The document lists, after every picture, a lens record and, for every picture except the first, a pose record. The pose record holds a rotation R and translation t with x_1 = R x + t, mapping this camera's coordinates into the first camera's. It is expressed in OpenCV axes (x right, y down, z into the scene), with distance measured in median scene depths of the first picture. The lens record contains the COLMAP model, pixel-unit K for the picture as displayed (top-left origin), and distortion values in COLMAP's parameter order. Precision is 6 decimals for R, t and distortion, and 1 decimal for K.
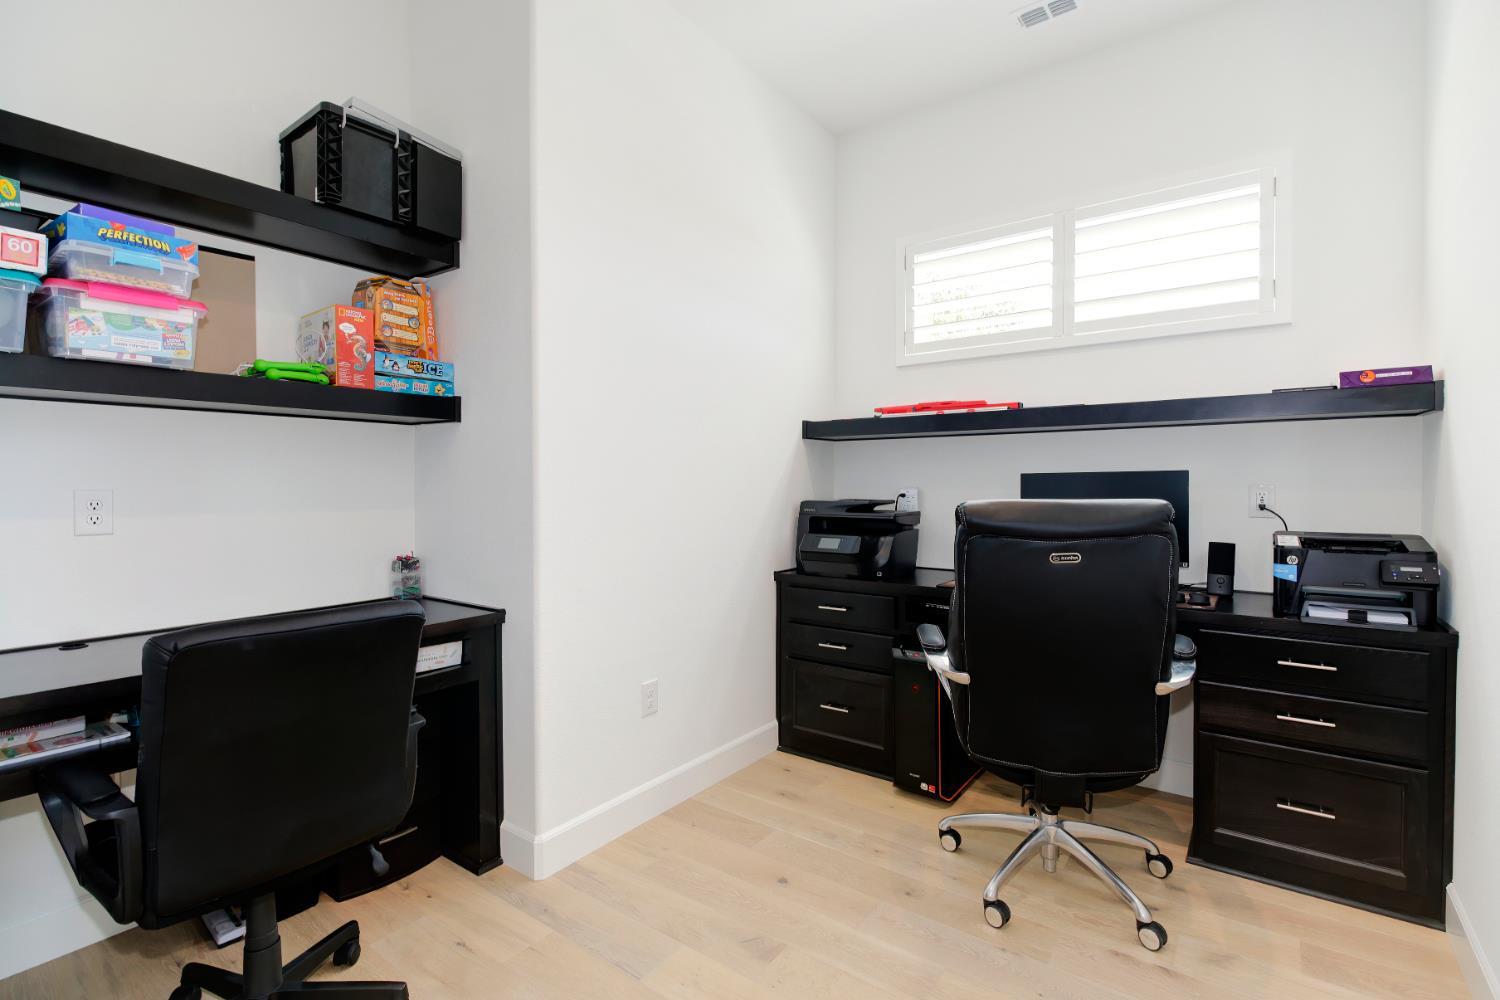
lens RADIAL K [[683.5, 0, 761.3], [0, 683.5, 494.7], [0, 0, 1]] dist [-0.002190, -0.001590]
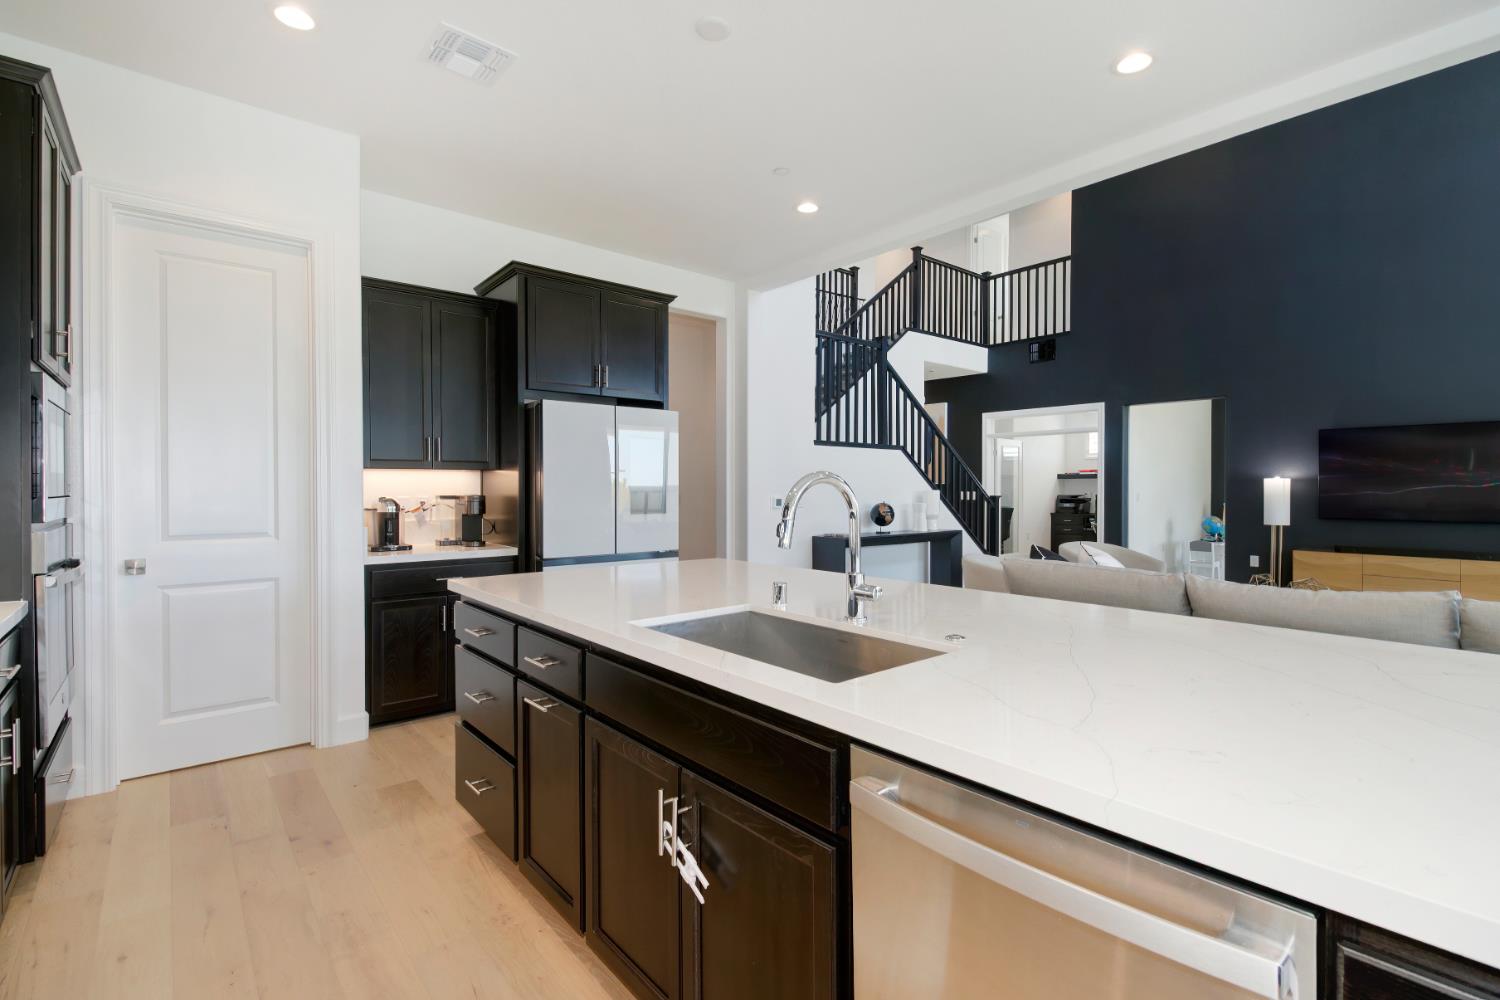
lens RADIAL K [[683.5, 0, 761.3], [0, 683.5, 494.7], [0, 0, 1]] dist [-0.002190, -0.001590]
pose [[0.974269, 0.002526, -0.225374, -0.824748], [-0.003979, 0.999974, -0.005993, 0.043426], [0.225353, 0.006735, 0.974254, -3.686341]]
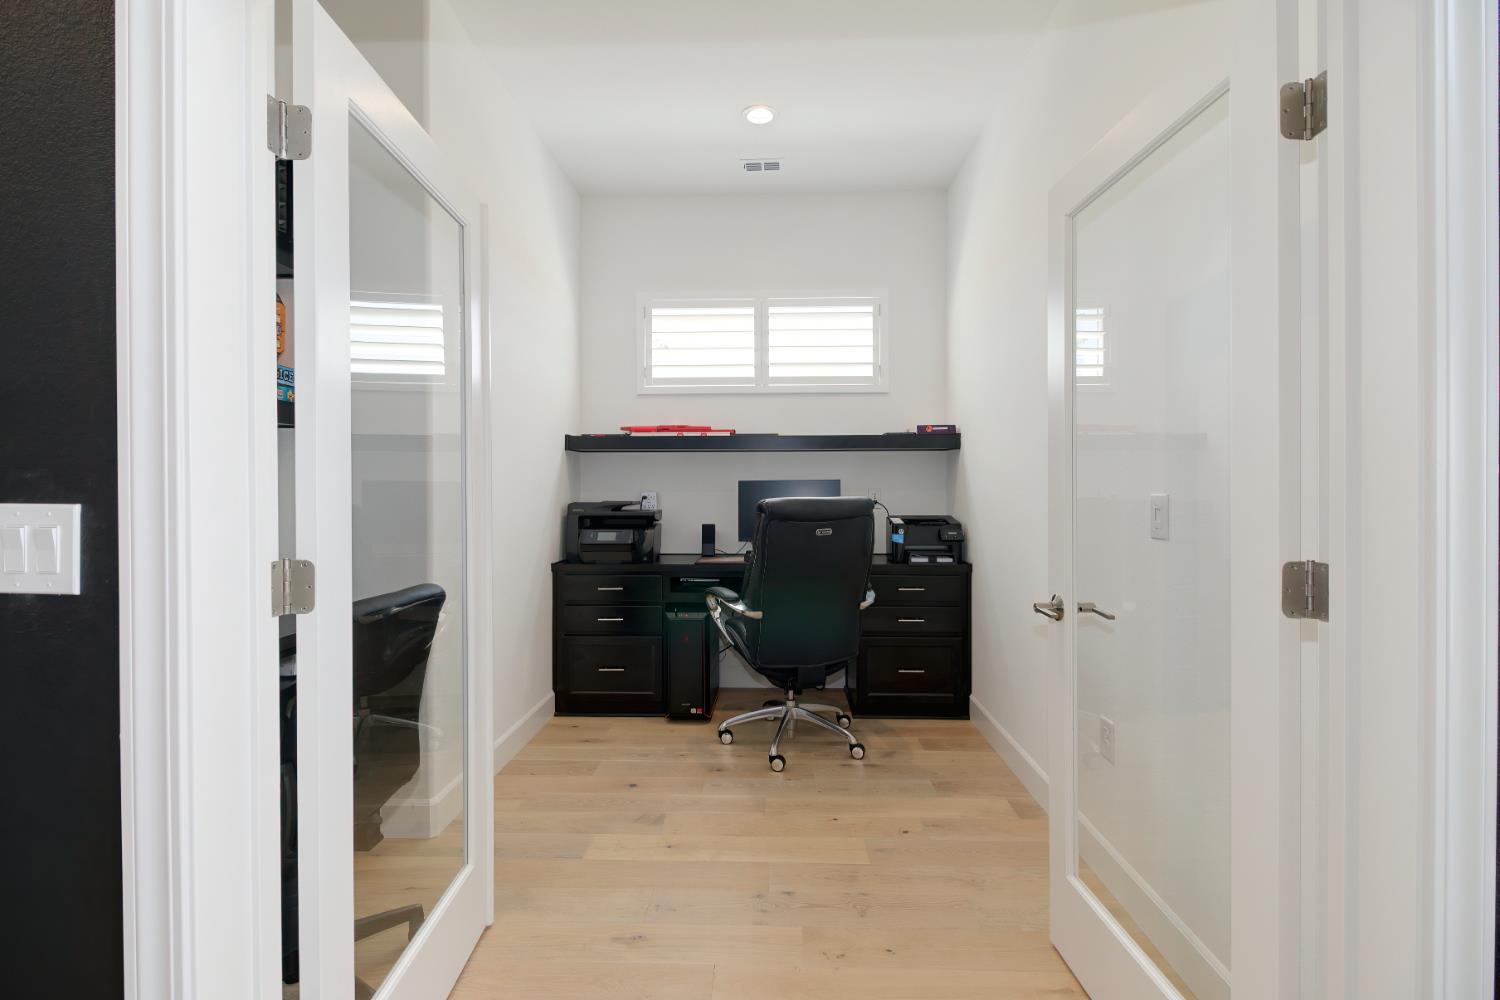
lens RADIAL K [[699.3, 0, 744.9], [0, 699.3, 490.7], [0, 0, 1]] dist [0.000904, -0.000167]
pose [[0.829694, -0.002627, 0.558213, -0.426258], [0.010267, 0.999892, -0.010555, 0.004588], [-0.558125, 0.014489, 0.829631, -0.205049]]
